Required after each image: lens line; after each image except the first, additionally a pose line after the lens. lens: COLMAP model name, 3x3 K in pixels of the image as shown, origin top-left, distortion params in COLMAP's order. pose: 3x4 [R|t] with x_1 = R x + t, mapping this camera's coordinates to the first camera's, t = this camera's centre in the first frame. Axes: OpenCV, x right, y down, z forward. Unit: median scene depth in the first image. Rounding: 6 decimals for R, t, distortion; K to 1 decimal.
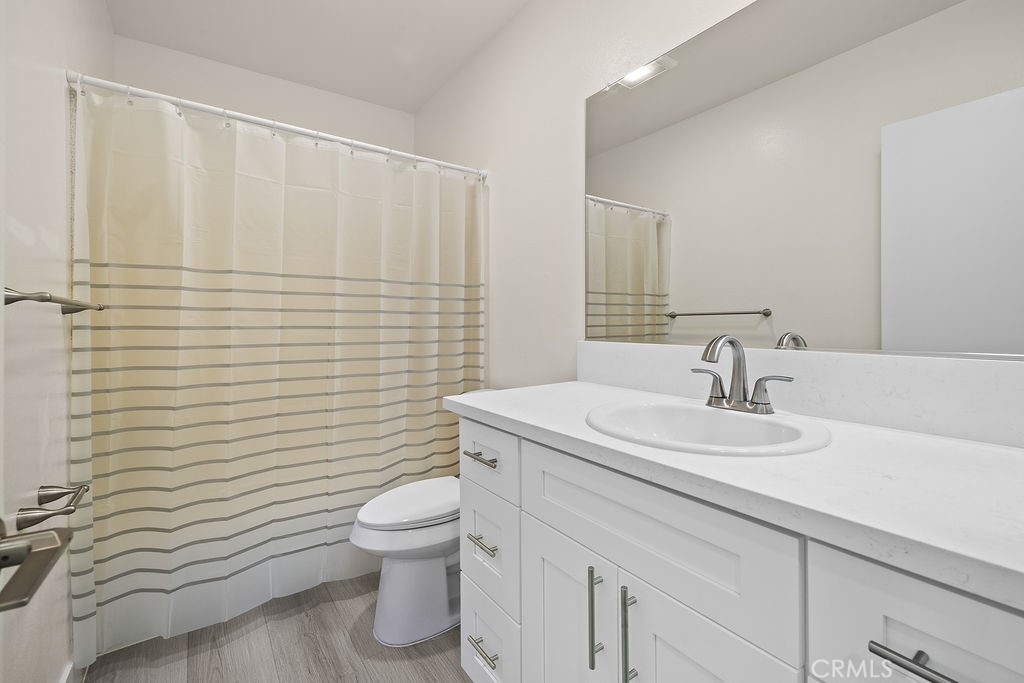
lens RADIAL K [[436.1, 0, 511.4], [0, 436.1, 320.3], [0, 0, 1]] dist [0.004500, 0.000042]
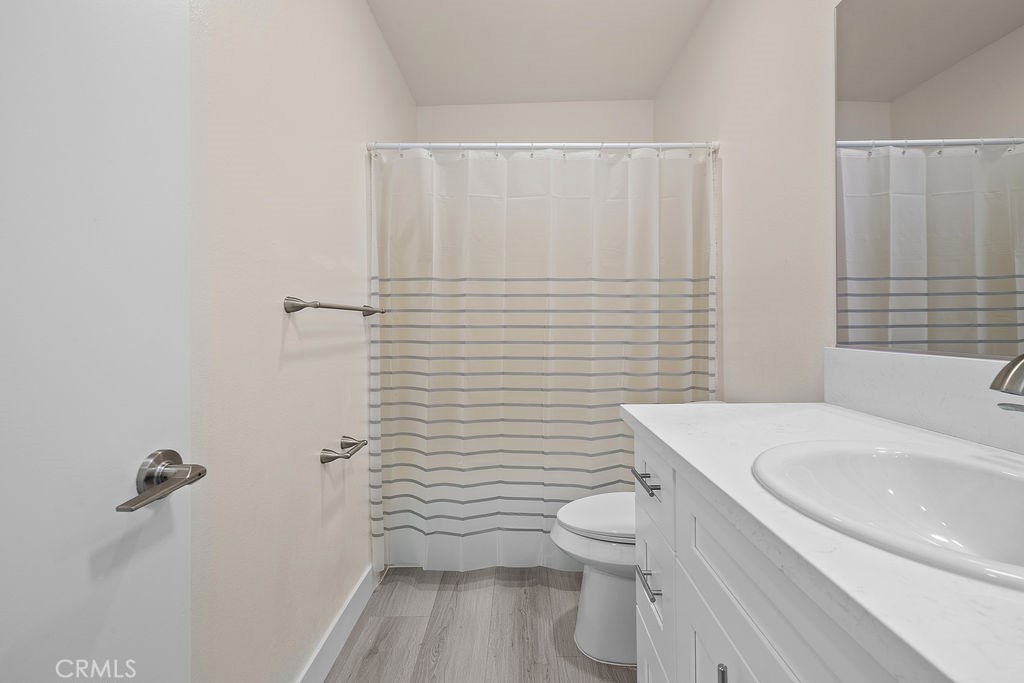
lens RADIAL K [[436.1, 0, 522.5], [0, 436.1, 321.5], [0, 0, 1]] dist [0.004500, 0.000042]
pose [[0.813418, -0.001429, -0.581677, 0.166706], [0.004615, 0.999981, 0.003997, -0.000581], [0.581661, -0.005936, 0.813410, 0.123813]]
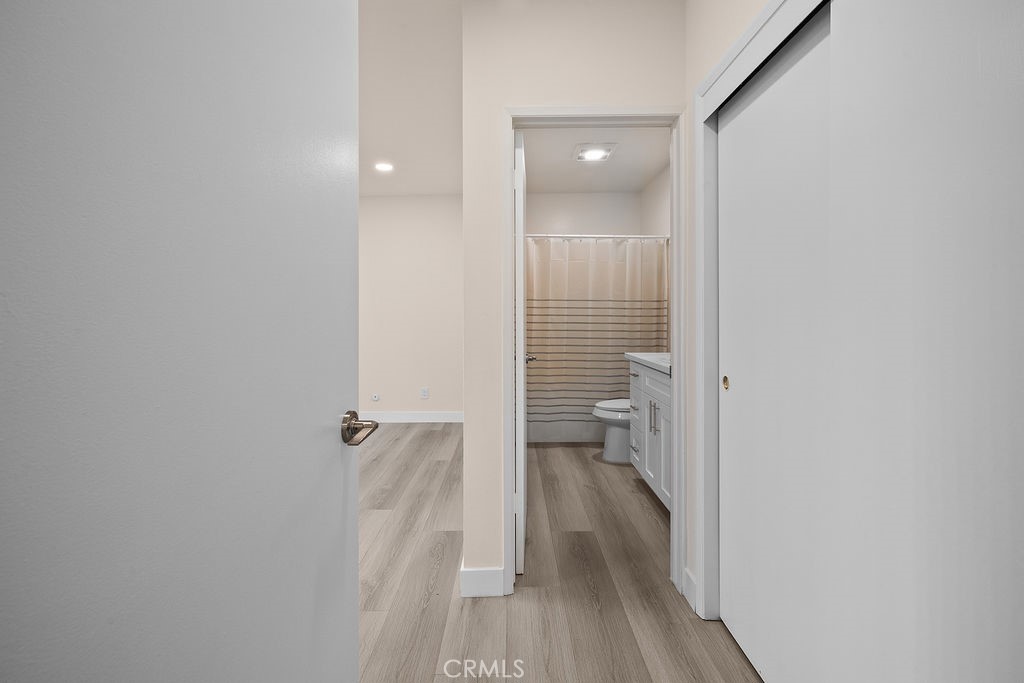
lens RADIAL K [[436.1, 0, 518.9], [0, 436.1, 335.9], [0, 0, 1]] dist [0.004500, 0.000042]
pose [[0.822427, 0.011812, -0.568747, 0.608441], [0.002798, 0.999688, 0.024808, 0.028544], [0.568863, -0.021994, 0.822138, -1.098494]]
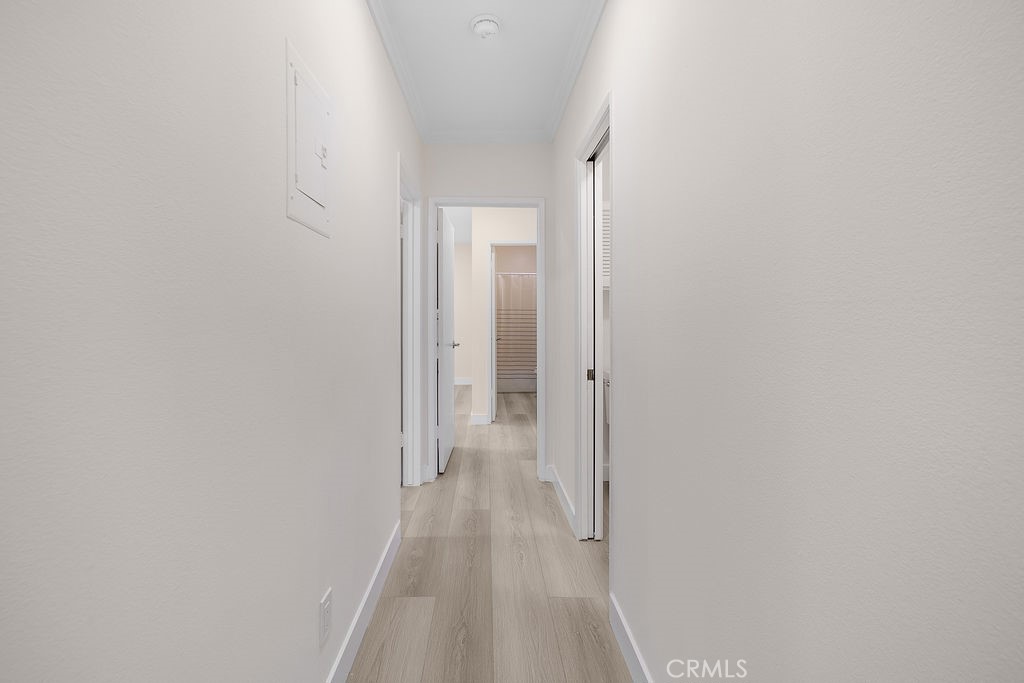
lens RADIAL K [[436.1, 0, 512.8], [0, 436.1, 337.7], [0, 0, 1]] dist [0.004500, 0.000042]
pose [[0.846390, 0.012557, -0.532415, 1.646699], [0.000461, 0.999704, 0.024311, 0.058524], [0.532563, -0.020822, 0.846134, -2.593151]]
